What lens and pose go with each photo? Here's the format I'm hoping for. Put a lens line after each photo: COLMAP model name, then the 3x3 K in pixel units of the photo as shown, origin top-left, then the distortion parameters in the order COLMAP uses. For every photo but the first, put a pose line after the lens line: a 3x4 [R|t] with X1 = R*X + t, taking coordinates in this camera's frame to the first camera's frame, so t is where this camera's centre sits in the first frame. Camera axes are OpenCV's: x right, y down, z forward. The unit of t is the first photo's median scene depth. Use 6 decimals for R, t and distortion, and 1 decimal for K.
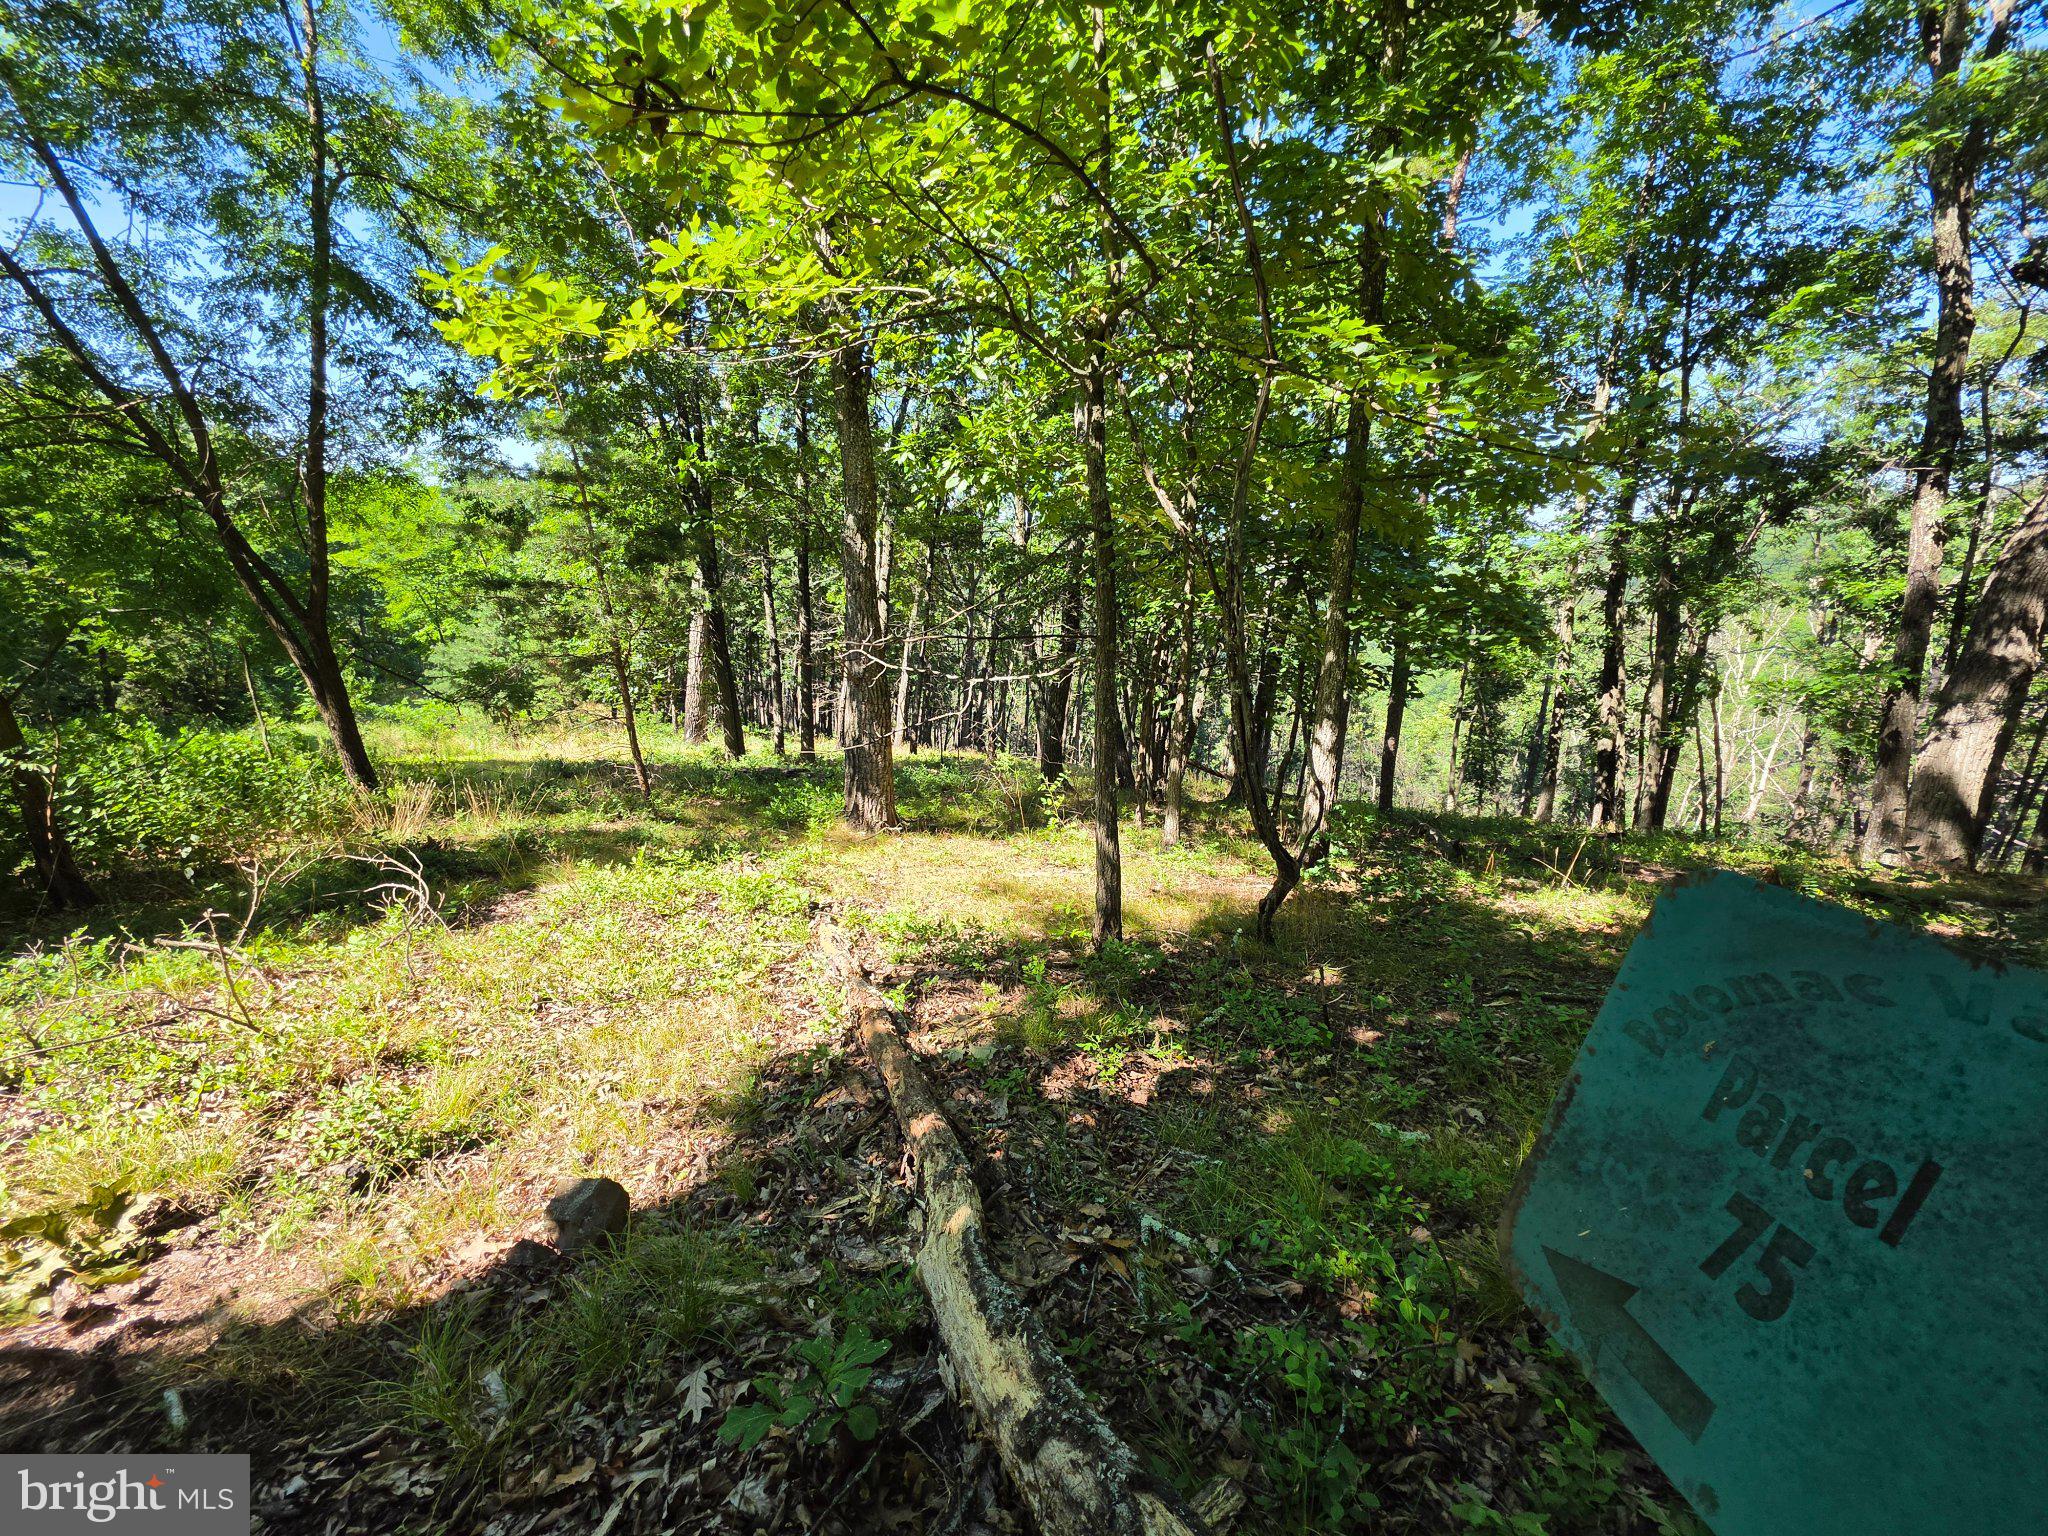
lens RADIAL K [[819.0, 0, 1024.0], [0, 819.0, 768.0], [0, 0, 1]] dist [0.000595, -0.000046]
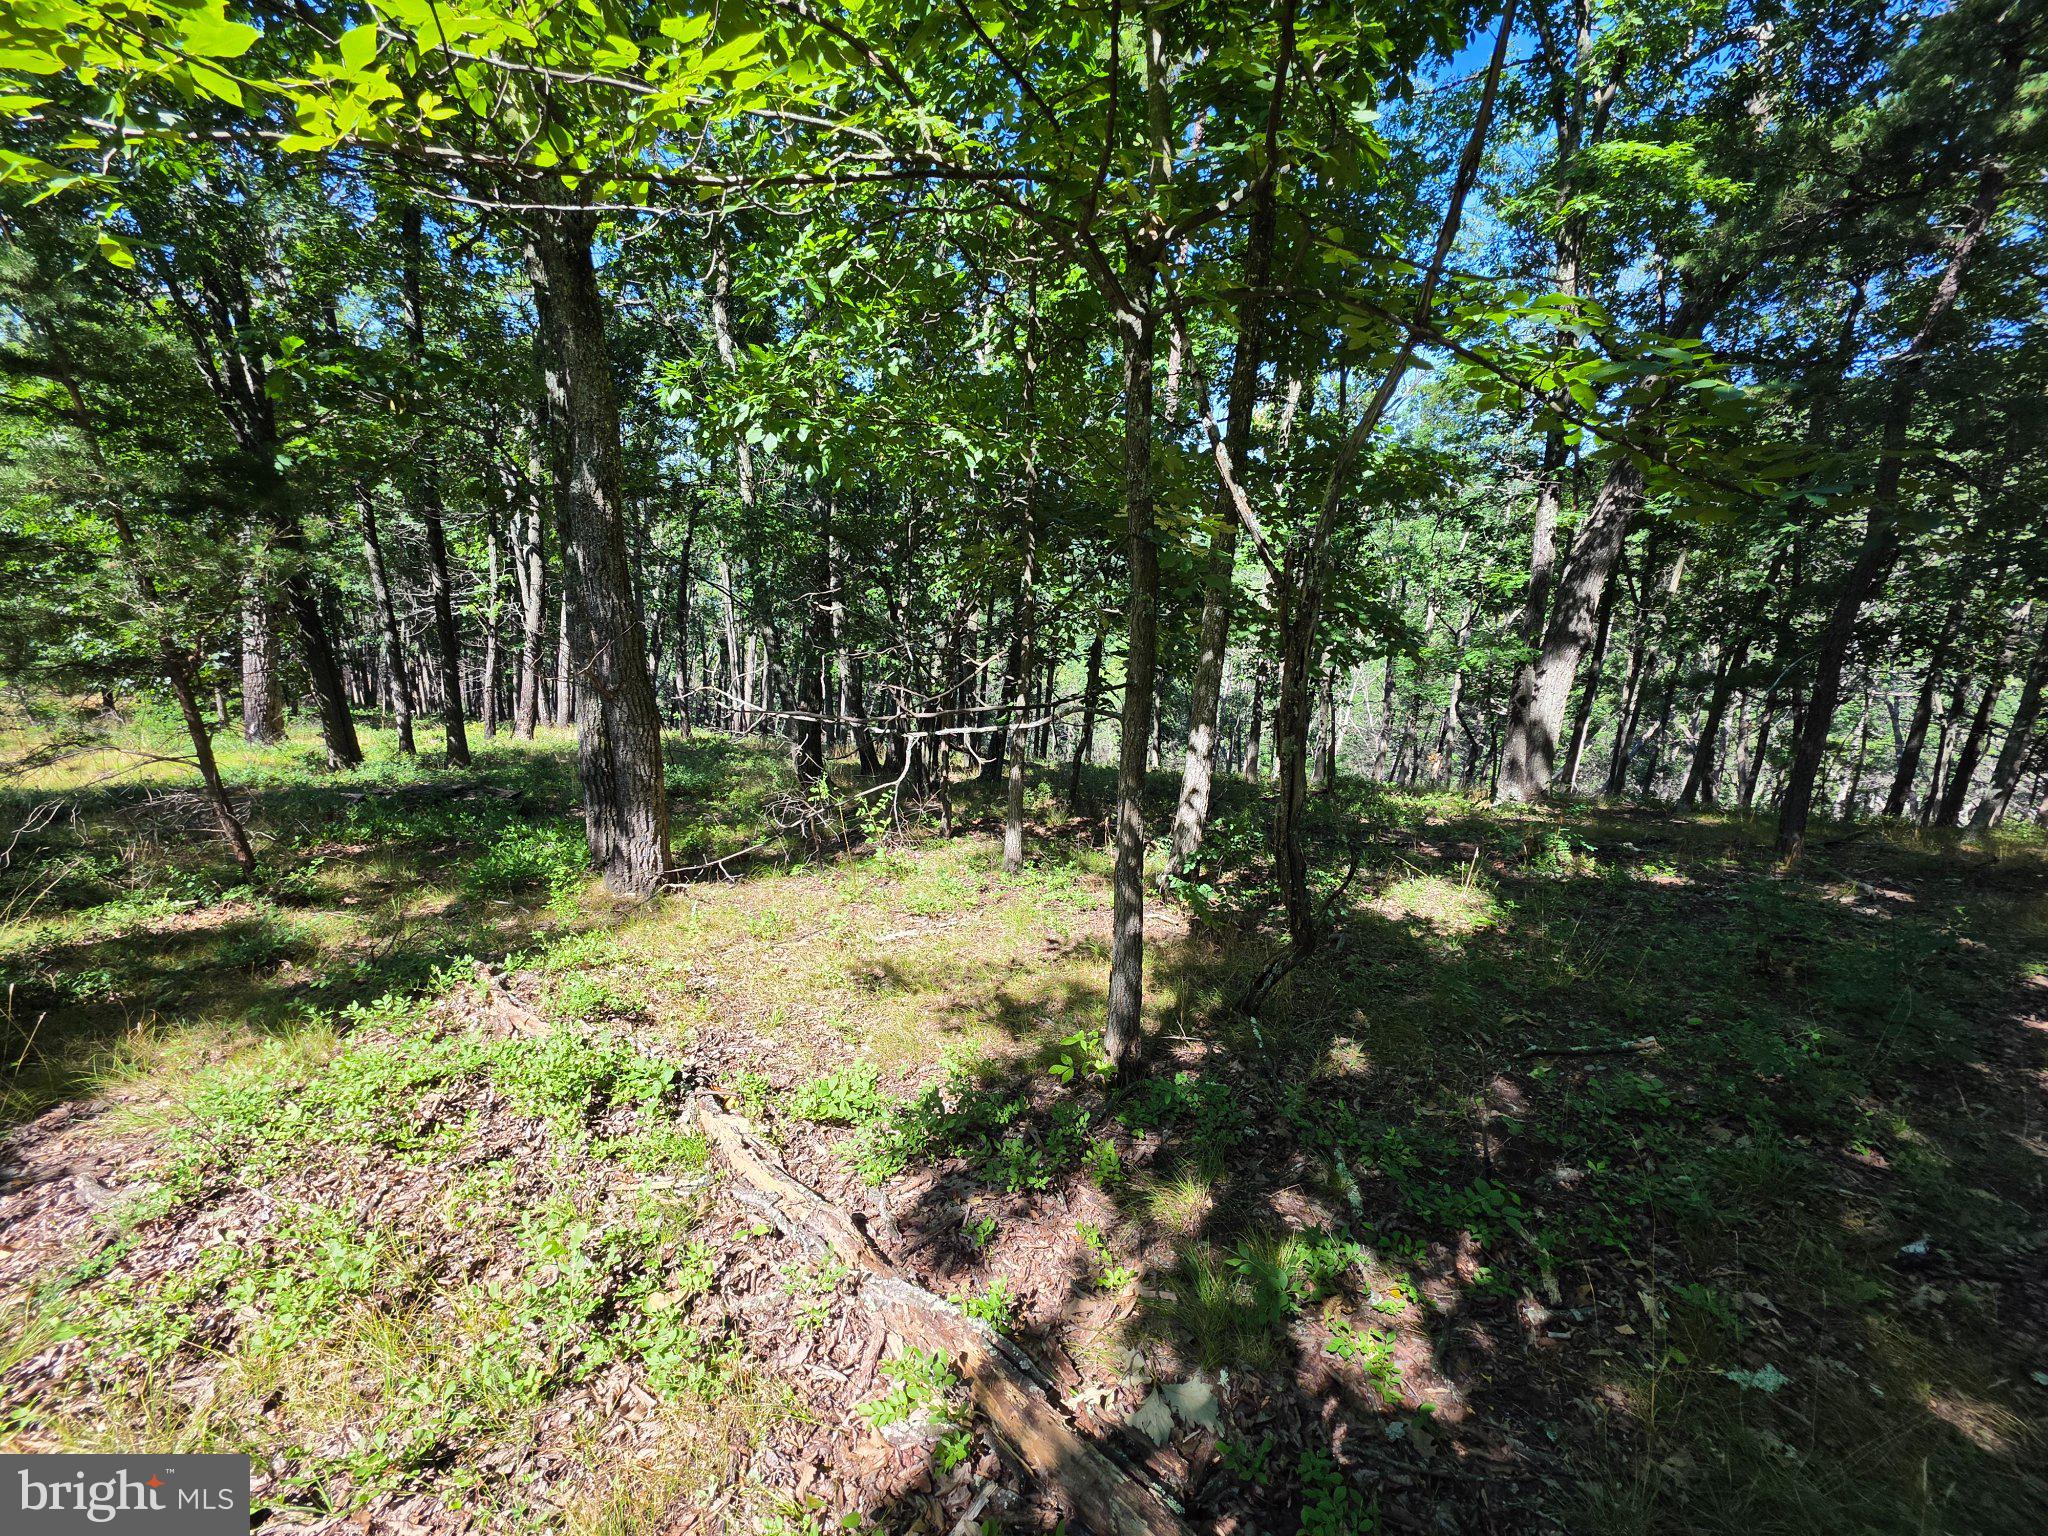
lens RADIAL K [[819.0, 0, 1024.0], [0, 819.0, 768.0], [0, 0, 1]] dist [0.000595, -0.000046]
pose [[0.926997, -0.069641, 0.368547, -0.102536], [0.049602, 0.996743, 0.063582, -0.051523], [-0.371775, -0.040660, 0.927432, 0.131331]]
